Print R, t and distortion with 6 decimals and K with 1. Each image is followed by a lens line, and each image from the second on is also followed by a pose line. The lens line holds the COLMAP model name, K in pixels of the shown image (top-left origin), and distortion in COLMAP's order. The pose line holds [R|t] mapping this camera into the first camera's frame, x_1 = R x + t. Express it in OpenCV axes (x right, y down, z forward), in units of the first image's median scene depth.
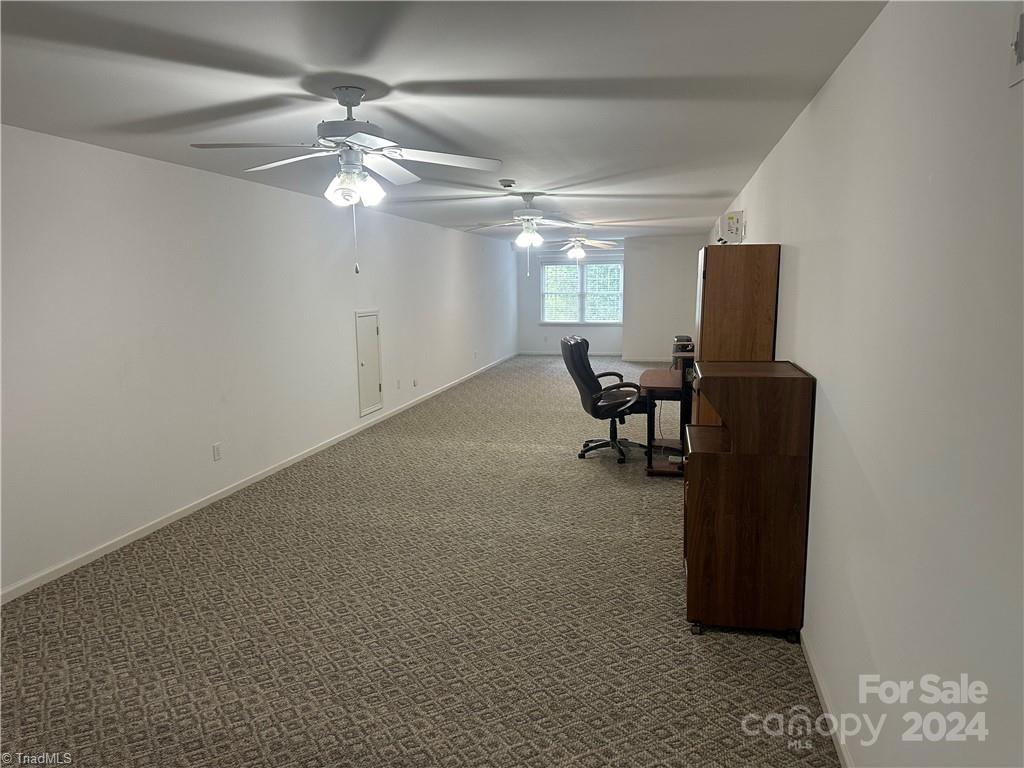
lens RADIAL K [[703.8, 0, 505.9], [0, 703.8, 384.4], [0, 0, 1]] dist [0.166318, -0.276728]
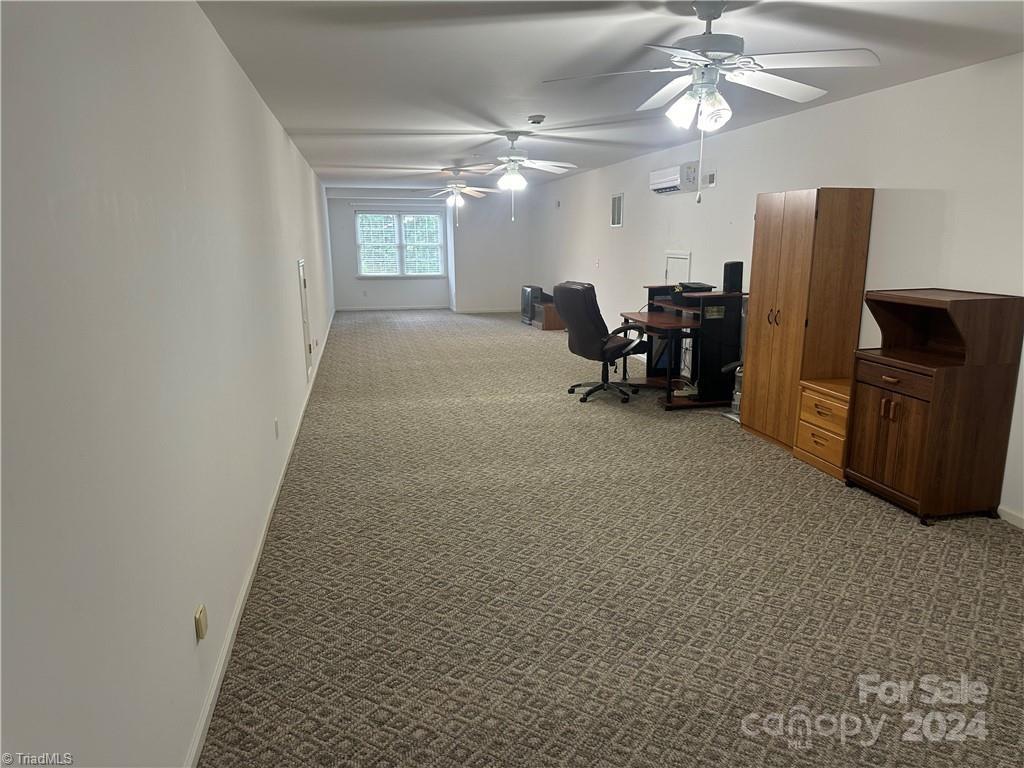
lens RADIAL K [[703.8, 0, 505.9], [0, 703.8, 384.4], [0, 0, 1]] dist [0.166318, -0.276728]
pose [[0.913457, -0.083188, 0.398342, -0.433775], [0.058887, 0.995601, 0.072880, -0.002198], [-0.402652, -0.043115, 0.914337, 0.120840]]
